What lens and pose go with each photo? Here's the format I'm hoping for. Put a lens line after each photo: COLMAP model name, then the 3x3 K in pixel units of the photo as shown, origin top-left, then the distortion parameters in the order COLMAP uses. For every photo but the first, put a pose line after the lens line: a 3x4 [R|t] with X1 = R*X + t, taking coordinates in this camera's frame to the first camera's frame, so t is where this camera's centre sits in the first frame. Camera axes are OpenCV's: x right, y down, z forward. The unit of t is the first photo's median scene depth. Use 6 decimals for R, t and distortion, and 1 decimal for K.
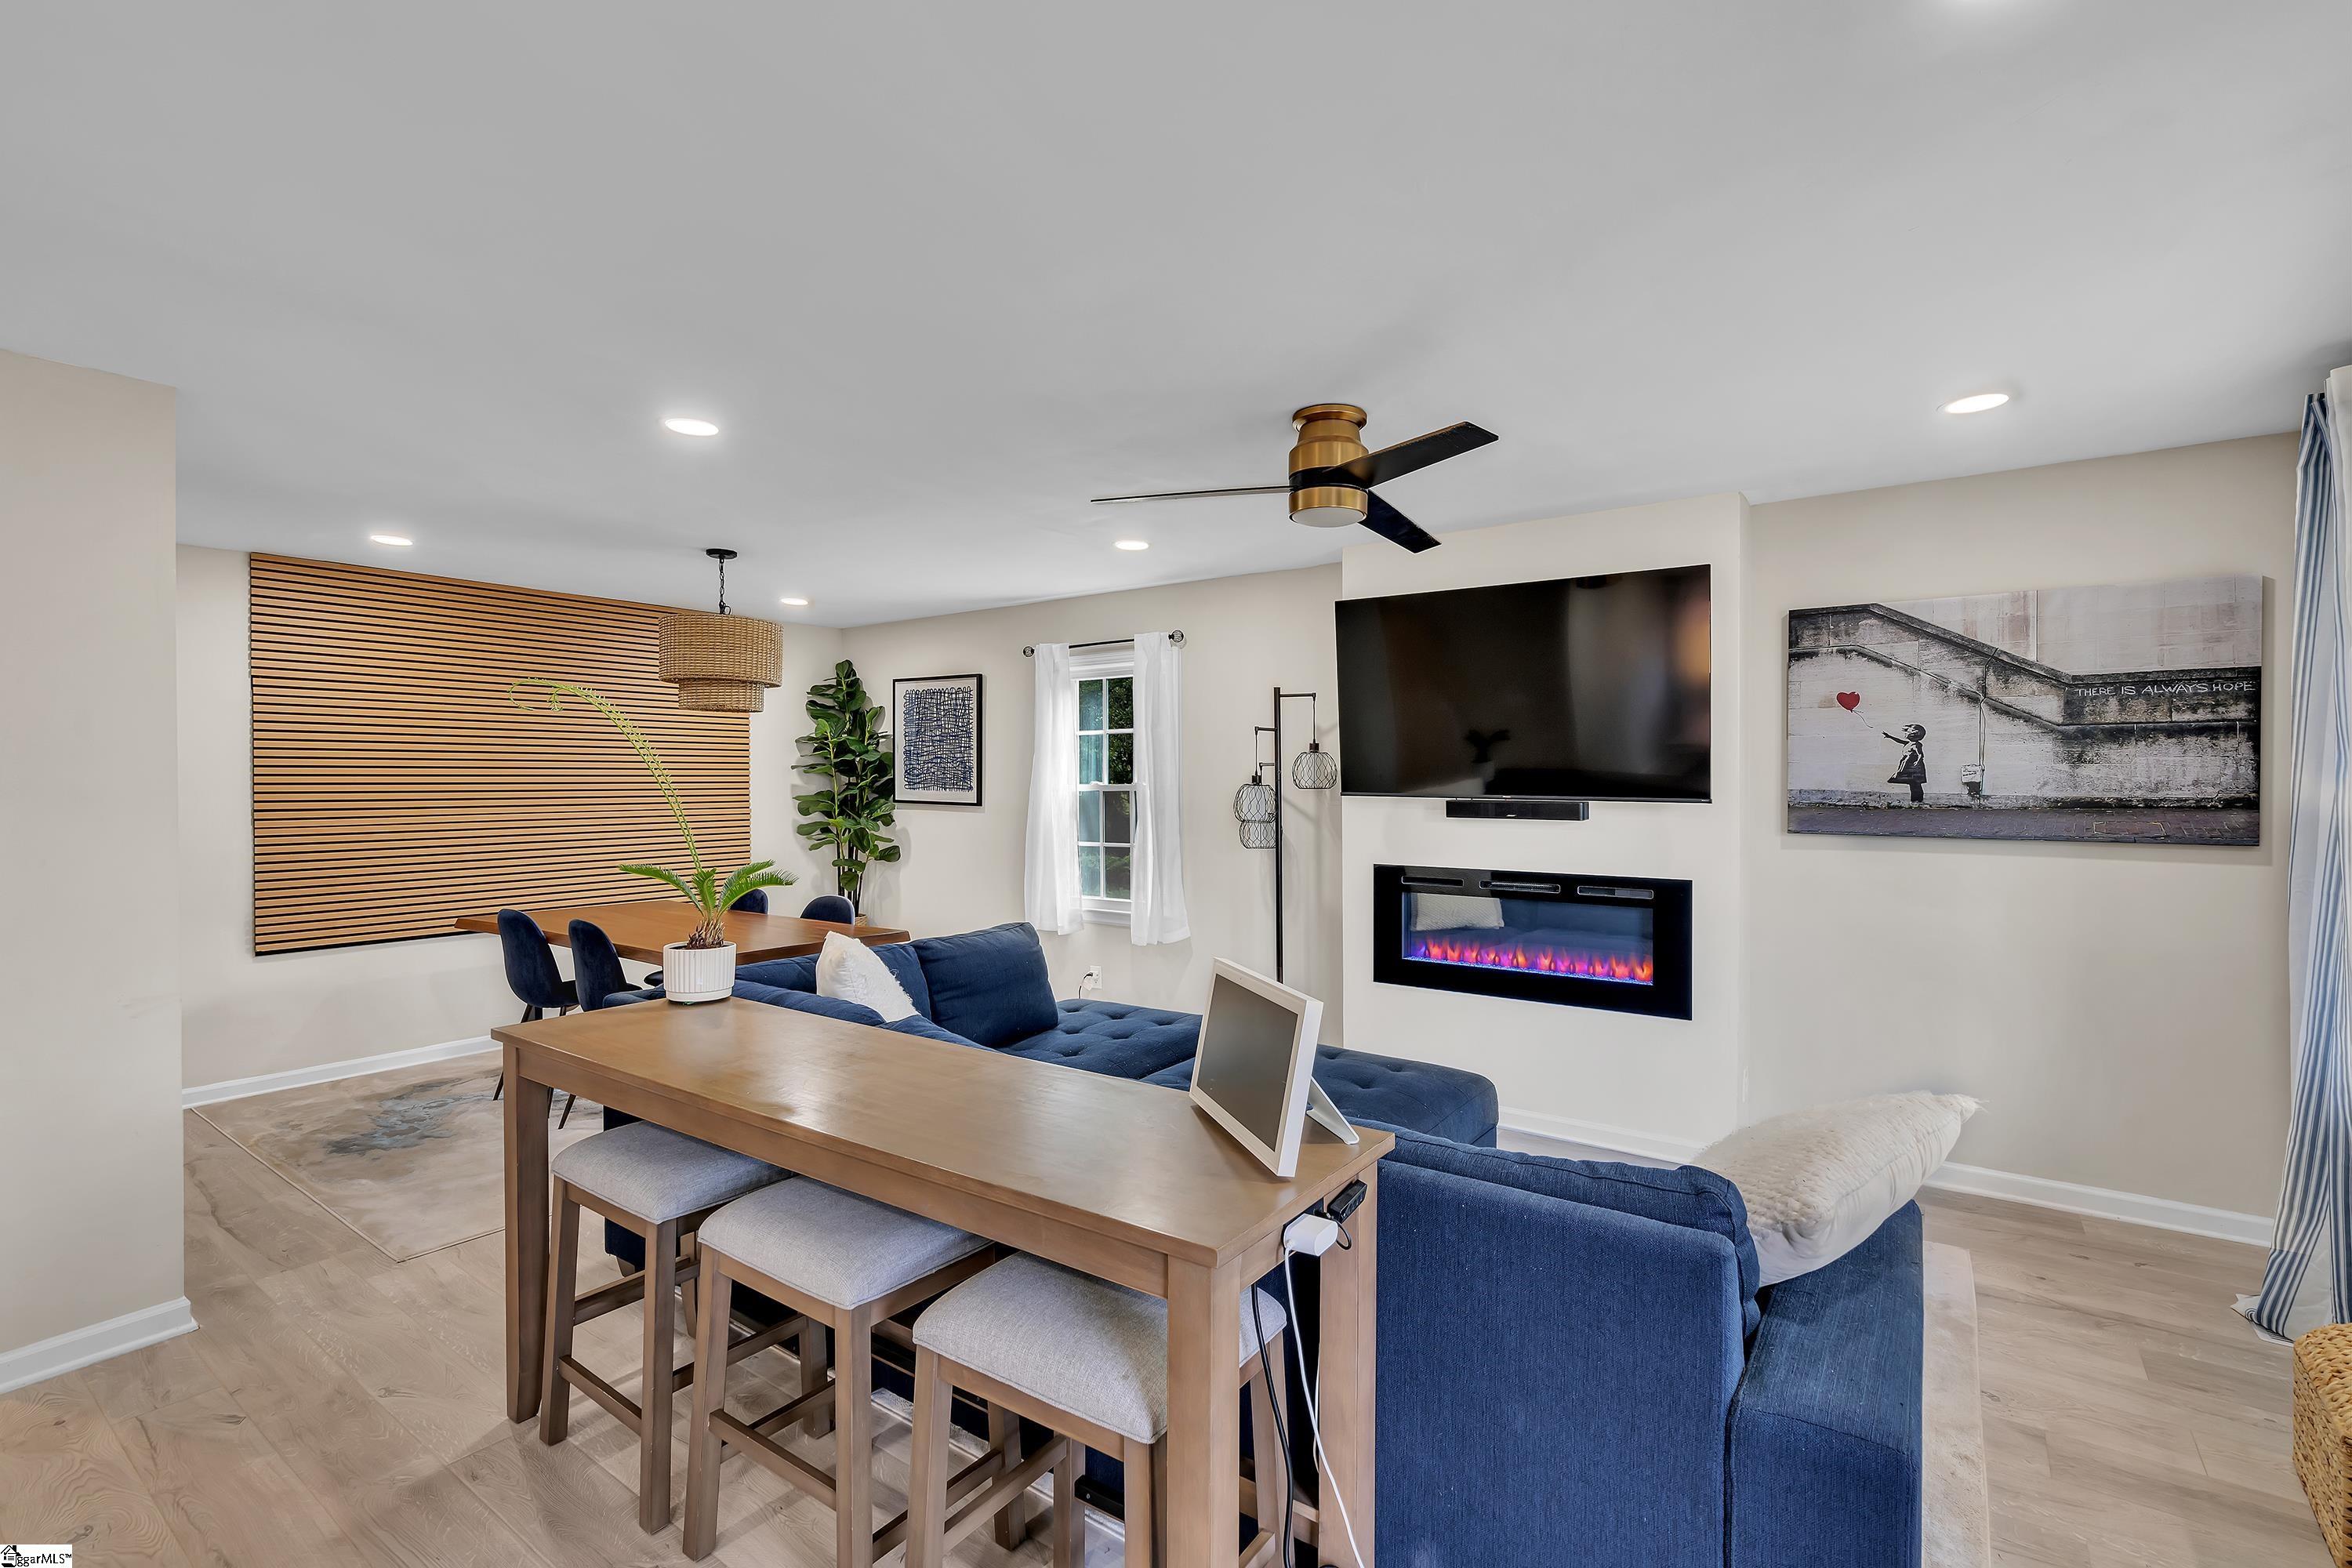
lens RADIAL K [[1064.5, 0, 1170.7], [0, 1064.5, 785.4], [0, 0, 1]] dist [0.001377, 0.000979]
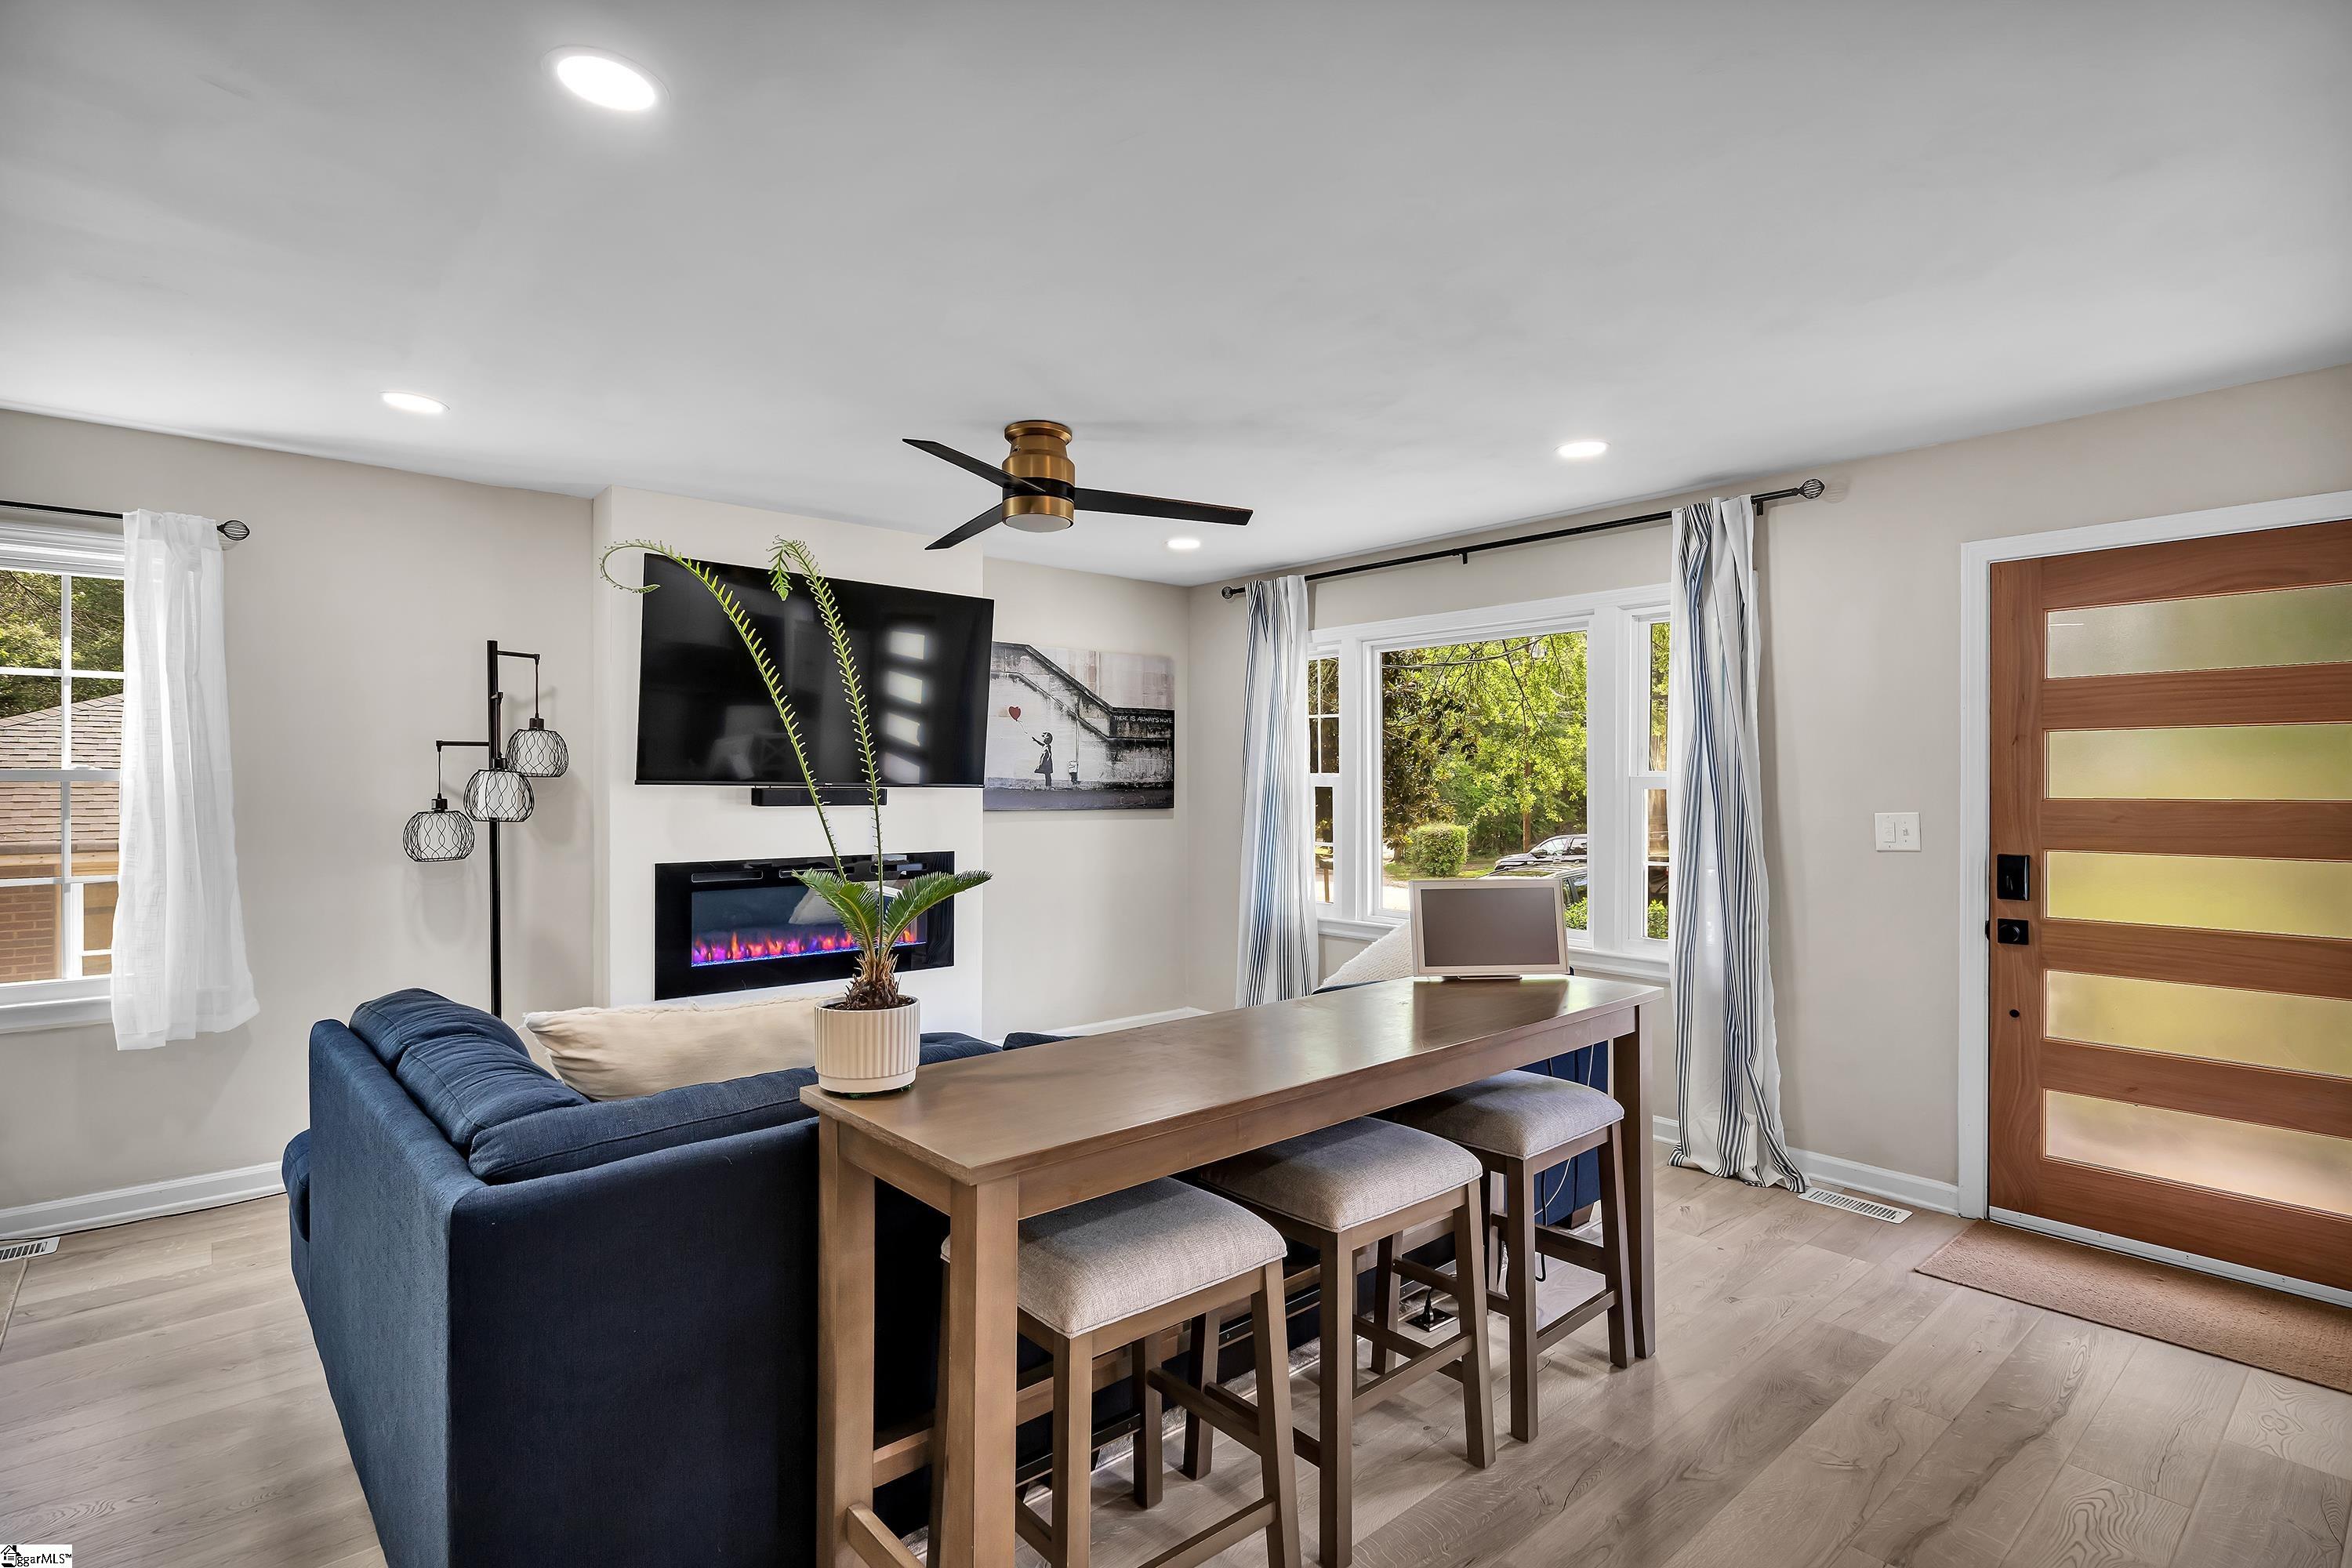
lens RADIAL K [[1126.6, 0, 1176.0], [0, 1126.6, 784.0], [0, 0, 1]] dist [-0.011392, 0.000284]
pose [[0.231603, 0.000393, 0.972810, -0.766035], [0.004497, 0.999989, -0.001475, 0.016204], [-0.972800, 0.004717, 0.231599, 0.484599]]
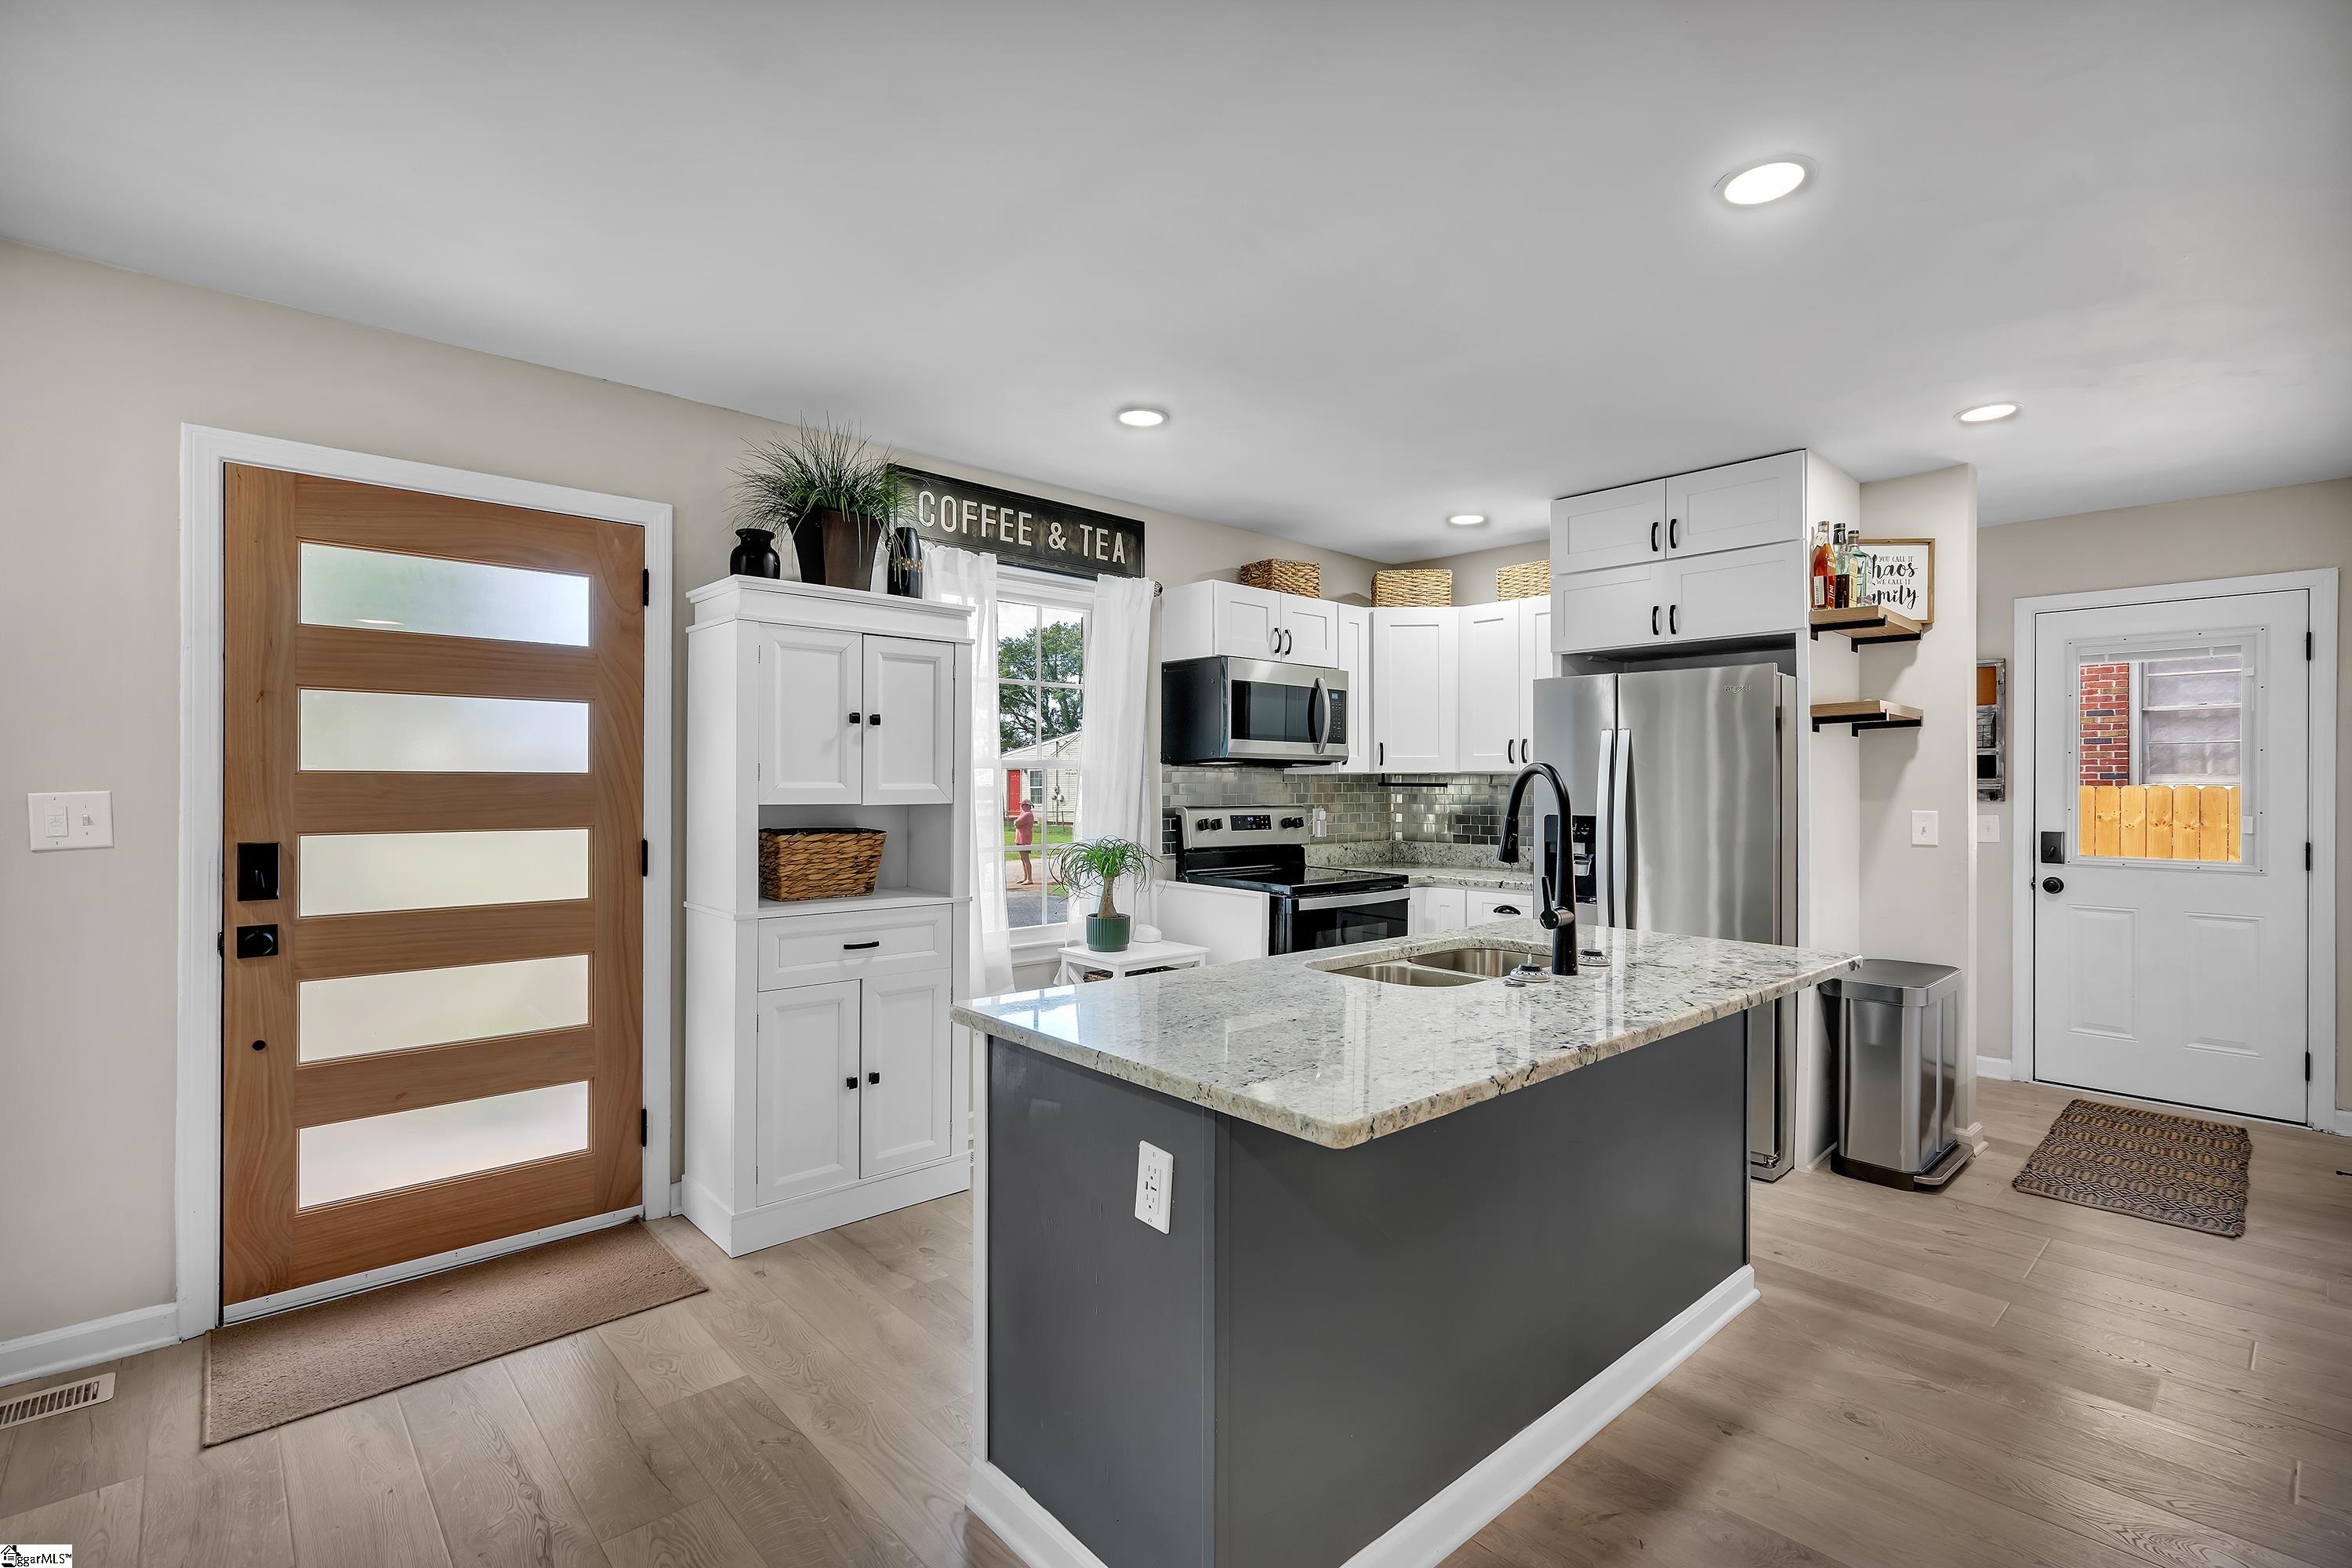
lens RADIAL K [[1064.5, 0, 1170.7], [0, 1064.5, 785.4], [0, 0, 1]] dist [0.001377, 0.000979]
pose [[-0.978088, -0.002201, 0.208182, -0.422801], [-0.001064, 0.999984, 0.005573, 0.034831], [-0.208191, 0.005229, -0.978074, 0.579455]]
